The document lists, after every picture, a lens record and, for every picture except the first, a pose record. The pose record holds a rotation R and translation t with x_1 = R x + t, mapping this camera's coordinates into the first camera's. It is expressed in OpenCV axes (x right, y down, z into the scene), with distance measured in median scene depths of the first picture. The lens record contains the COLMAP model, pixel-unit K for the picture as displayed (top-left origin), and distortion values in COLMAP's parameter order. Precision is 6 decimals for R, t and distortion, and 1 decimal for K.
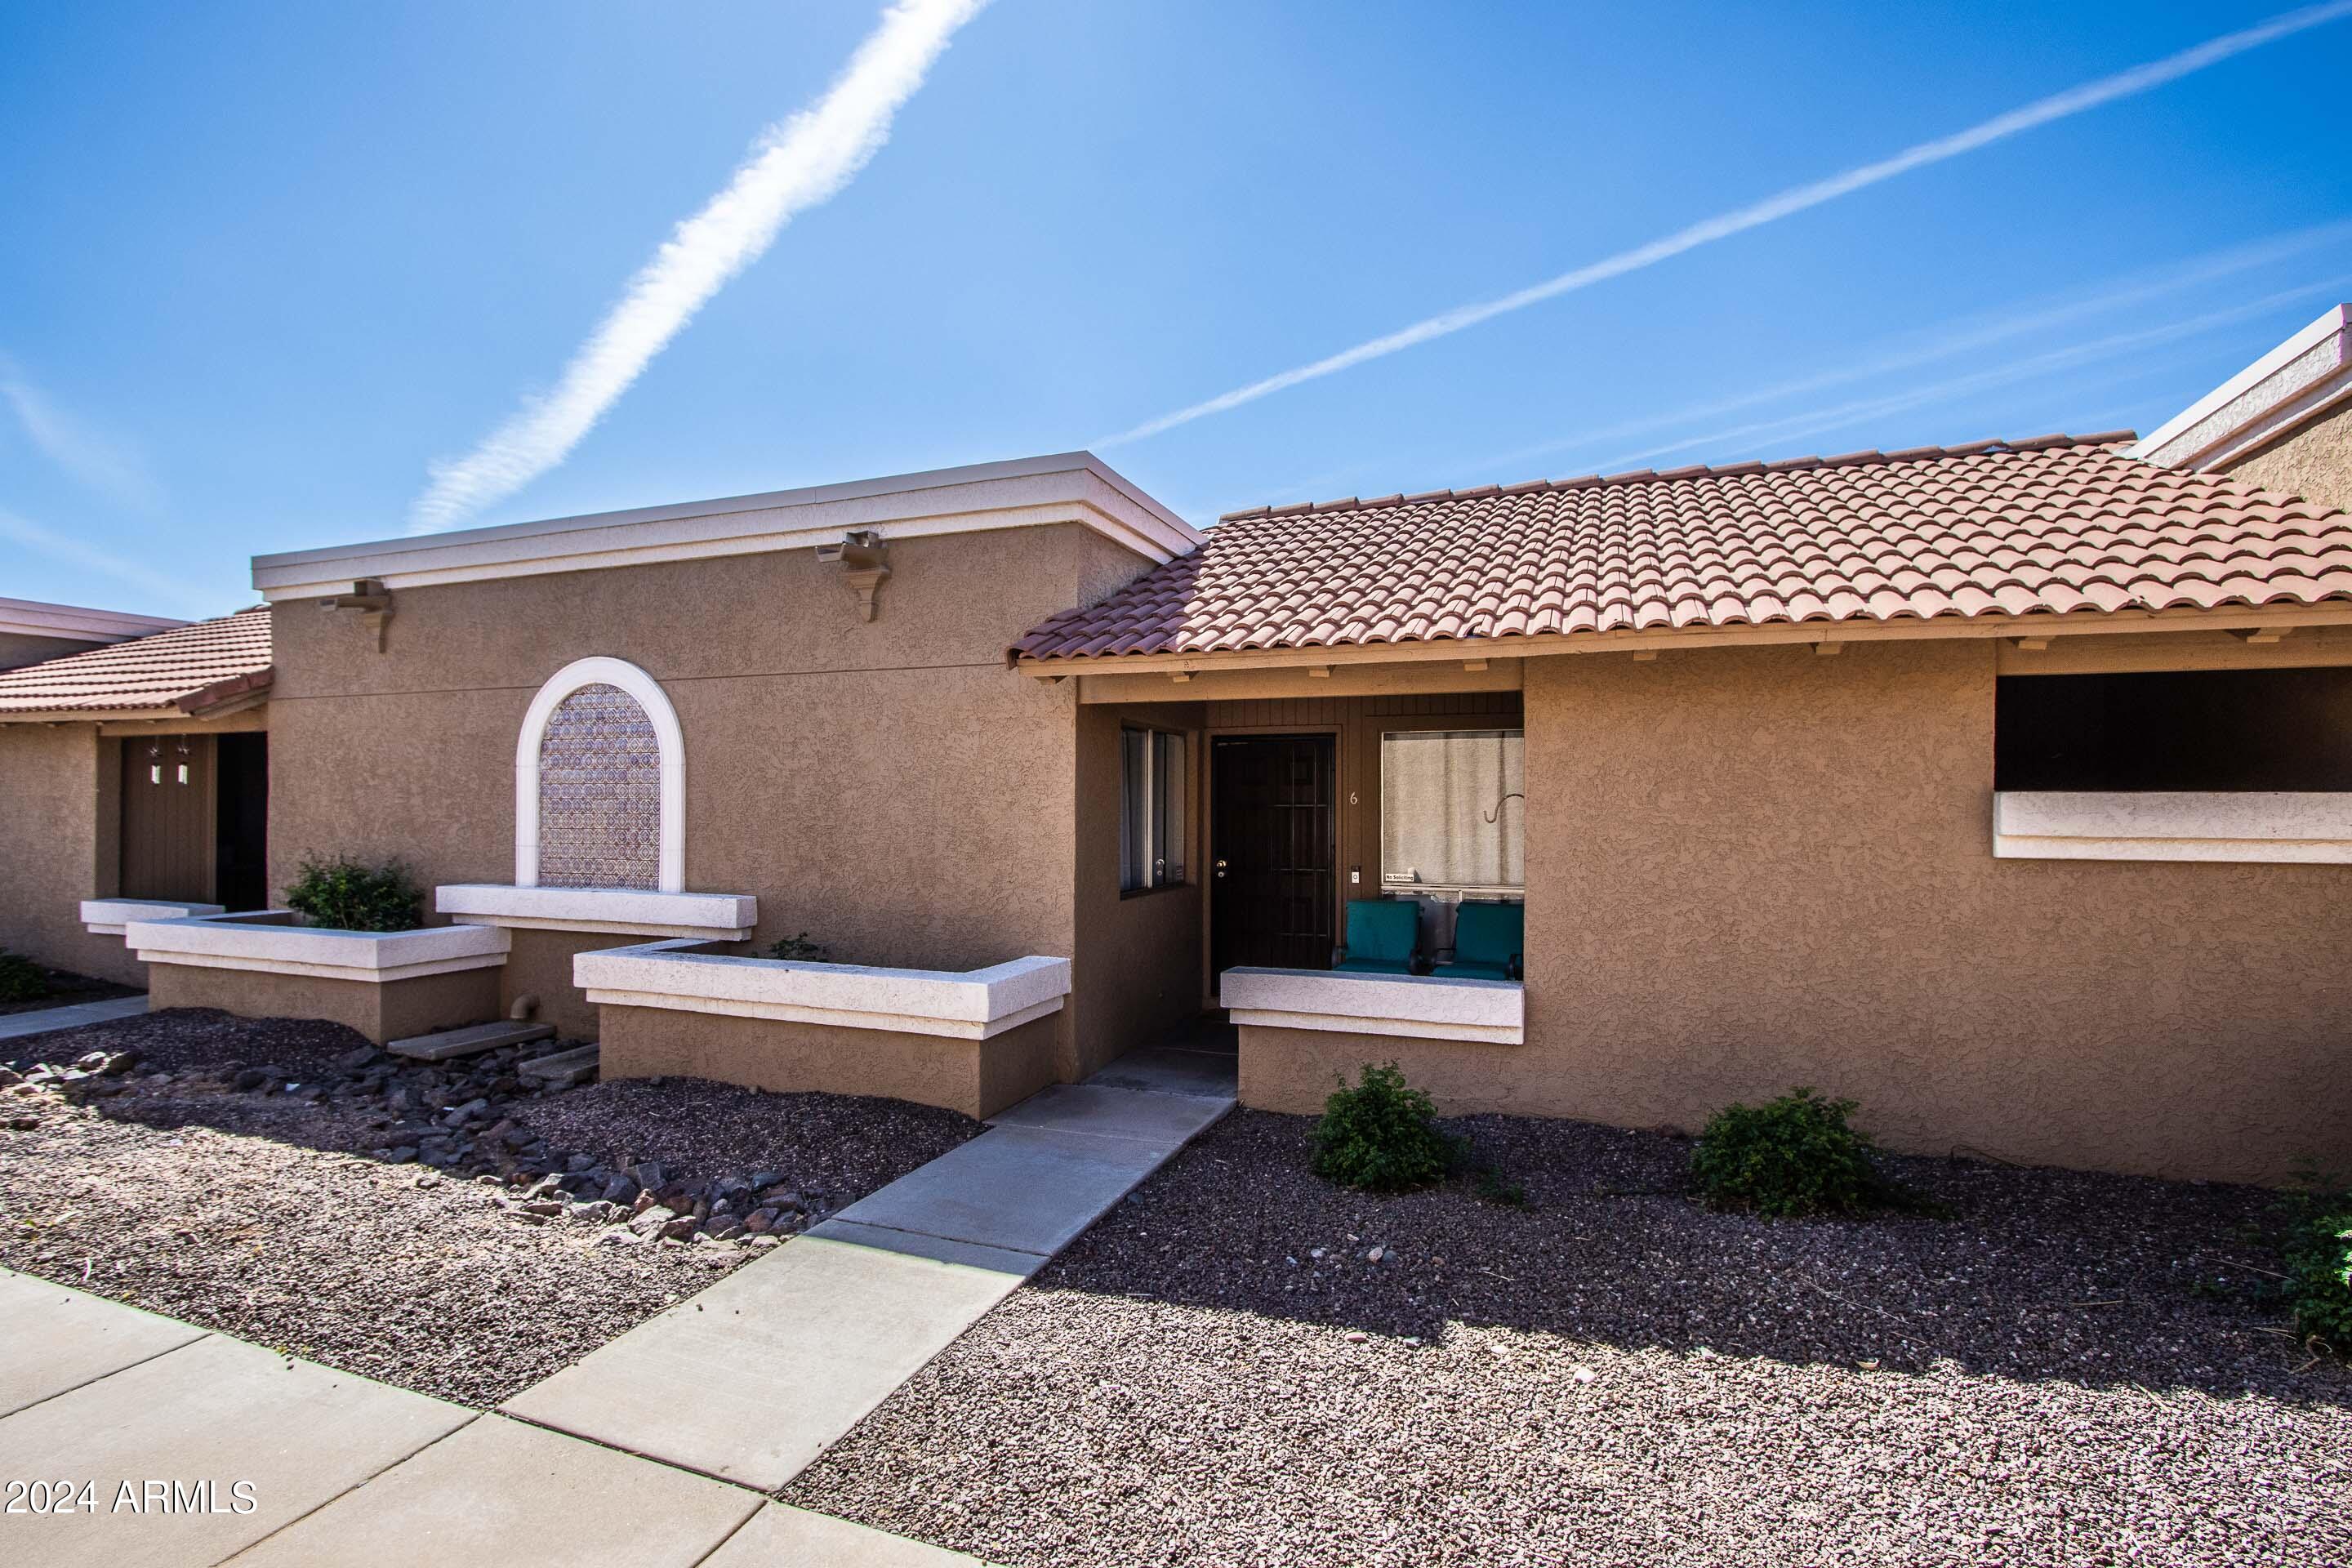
lens RADIAL K [[1084.6, 0, 1176.0], [0, 1084.6, 784.0], [0, 0, 1]] dist [-0.016858, 0.000831]
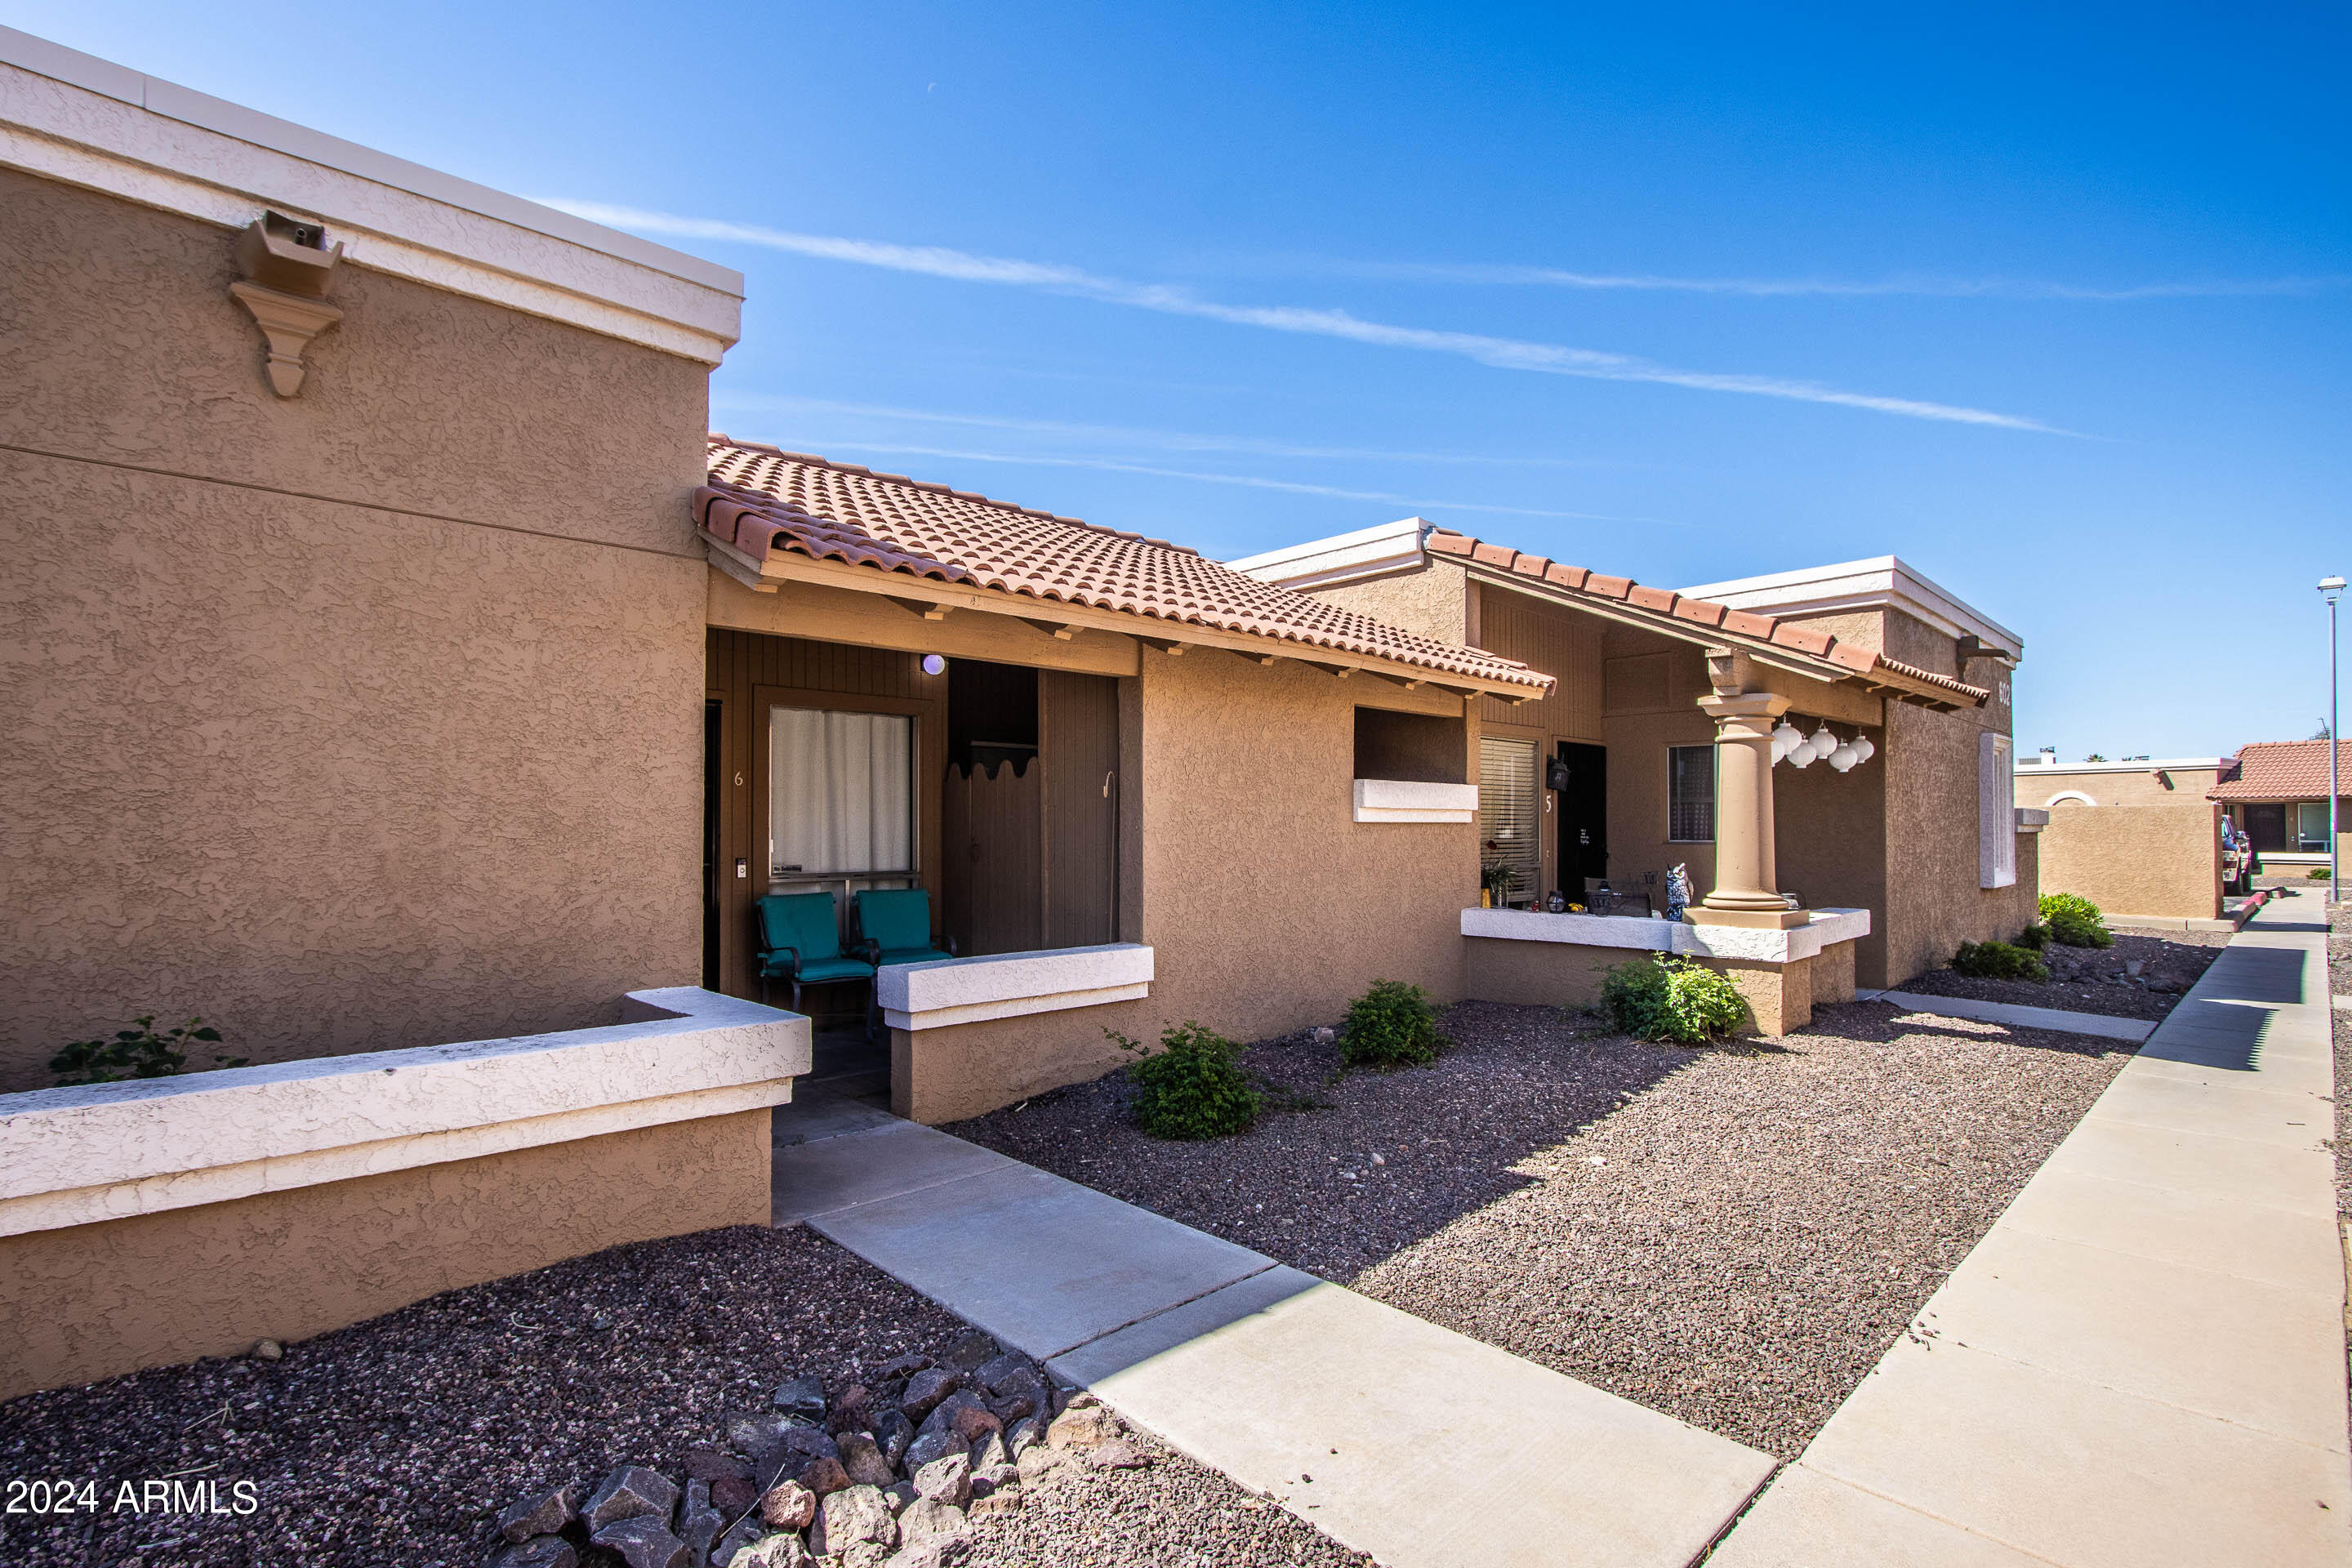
lens RADIAL K [[1074.8, 0, 1168.2], [0, 1074.8, 797.2], [0, 0, 1]] dist [-0.014456, 0.001963]
pose [[0.463556, 0.017054, 0.885904, -0.597769], [-0.014292, 0.999829, -0.011768, 0.045582], [-0.885953, -0.007206, 0.463720, 0.435150]]
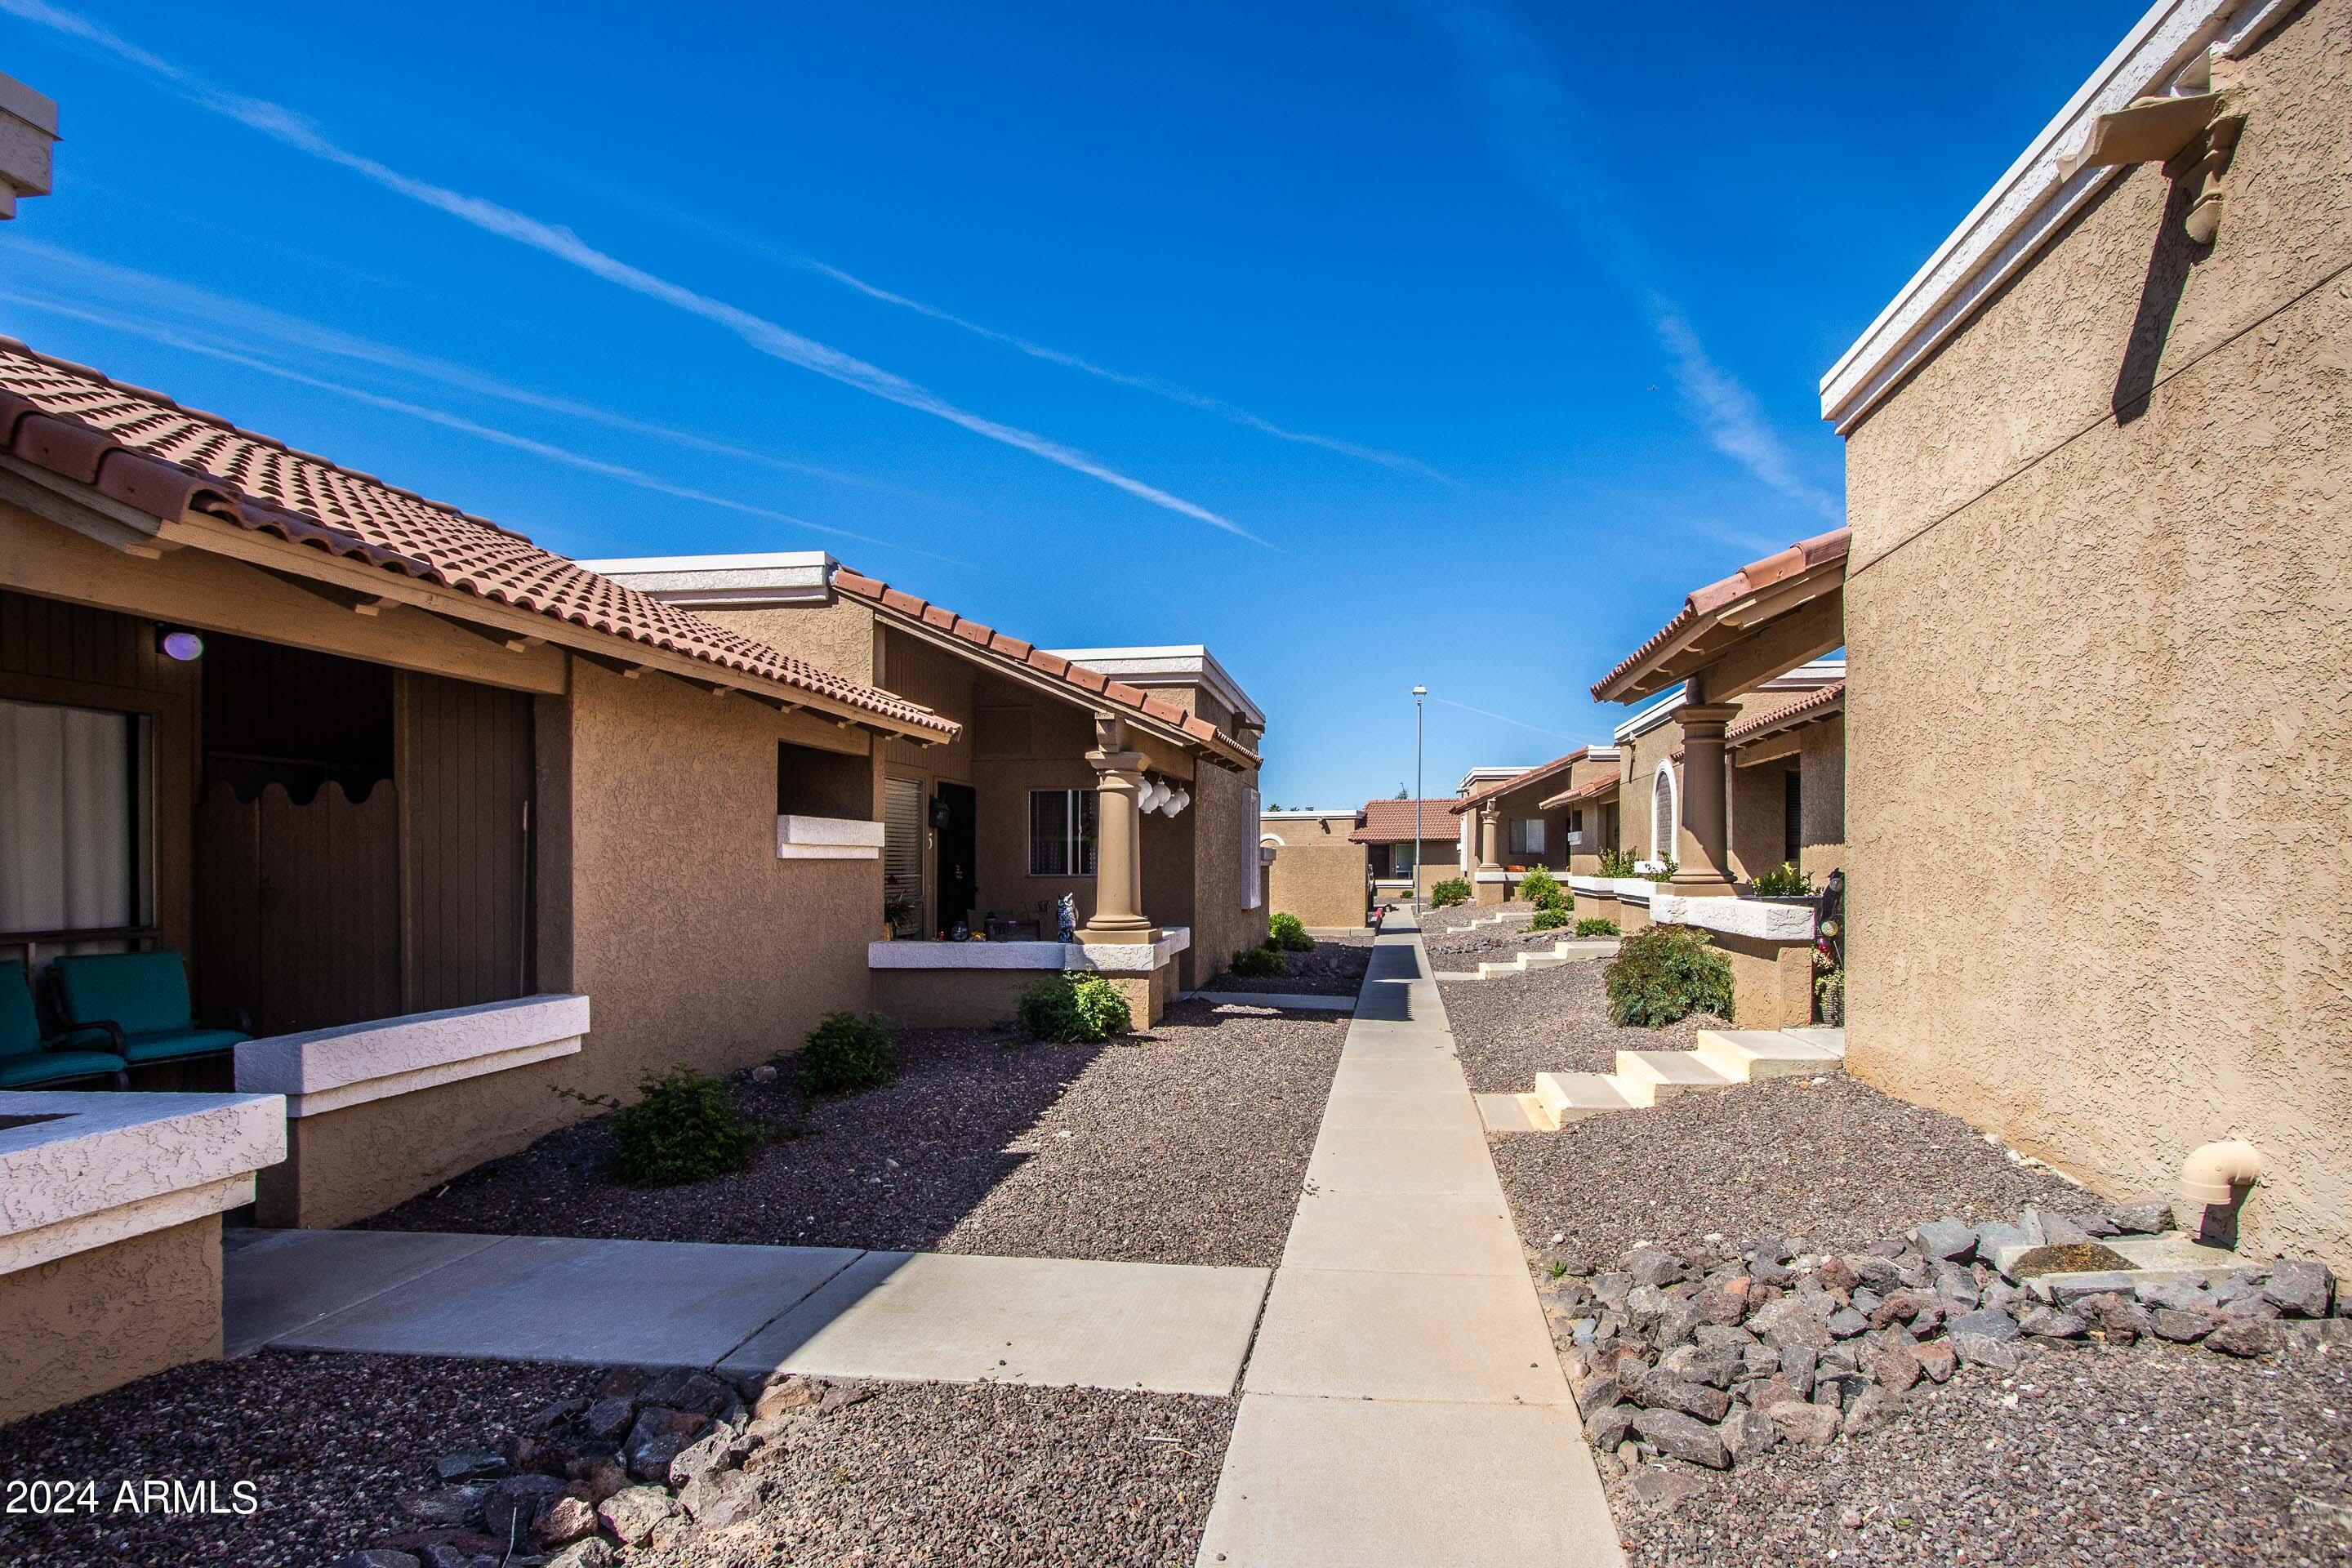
lens RADIAL K [[1113.5, 0, 1263.5], [0, 1113.5, 858.0], [0, 0, 1]] dist [-0.001133, 0.000668]
pose [[-0.219530, -0.002910, 0.975602, -0.758839], [-0.015702, 0.999877, -0.000551, 0.048327], [-0.975479, -0.015440, -0.219548, 0.563485]]
